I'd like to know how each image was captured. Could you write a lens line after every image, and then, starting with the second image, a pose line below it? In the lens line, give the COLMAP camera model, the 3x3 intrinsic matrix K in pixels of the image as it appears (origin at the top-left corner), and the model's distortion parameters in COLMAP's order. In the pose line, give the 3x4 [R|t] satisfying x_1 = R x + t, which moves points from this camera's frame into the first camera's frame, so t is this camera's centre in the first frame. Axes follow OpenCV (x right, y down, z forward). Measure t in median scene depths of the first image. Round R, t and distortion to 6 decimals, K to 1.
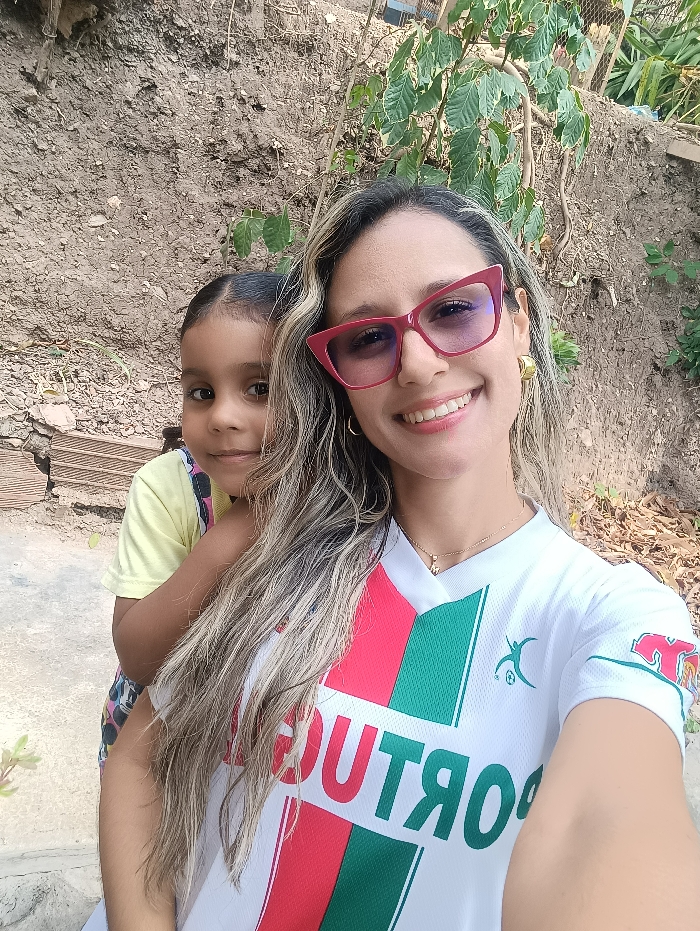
lens RADIAL K [[721.6, 0, 350.0], [0, 721.6, 465.5], [0, 0, 1]] dist [0.002898, -0.010947]
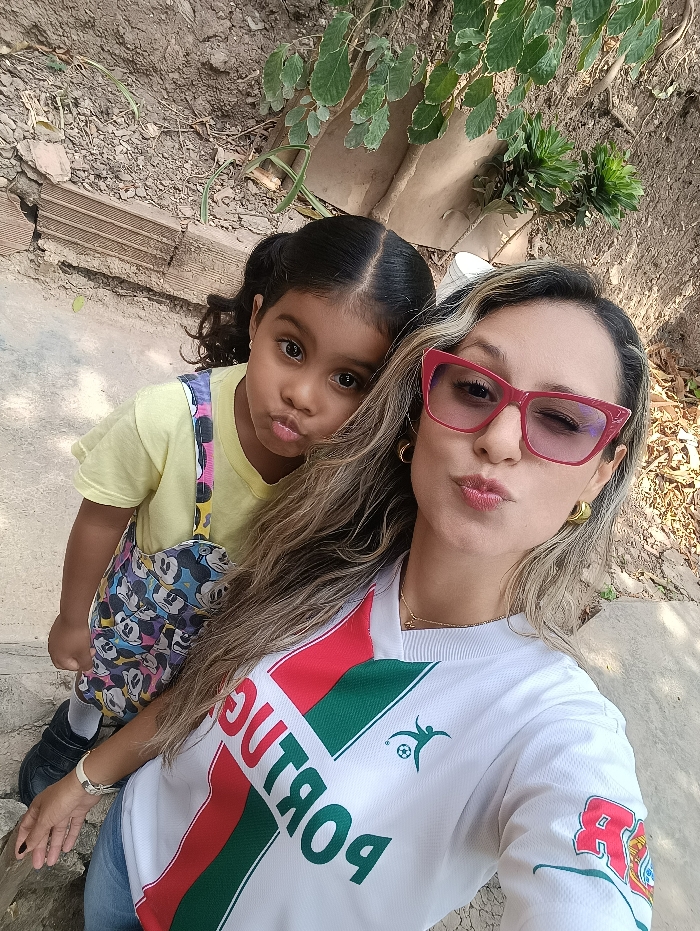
lens RADIAL K [[721.6, 0, 350.0], [0, 721.6, 465.5], [0, 0, 1]] dist [0.002898, -0.010947]
pose [[0.973156, 0.220249, 0.066762, -0.024659], [-0.229193, 0.901091, 0.368110, -0.129179], [0.020917, -0.373530, 0.927382, 0.050249]]
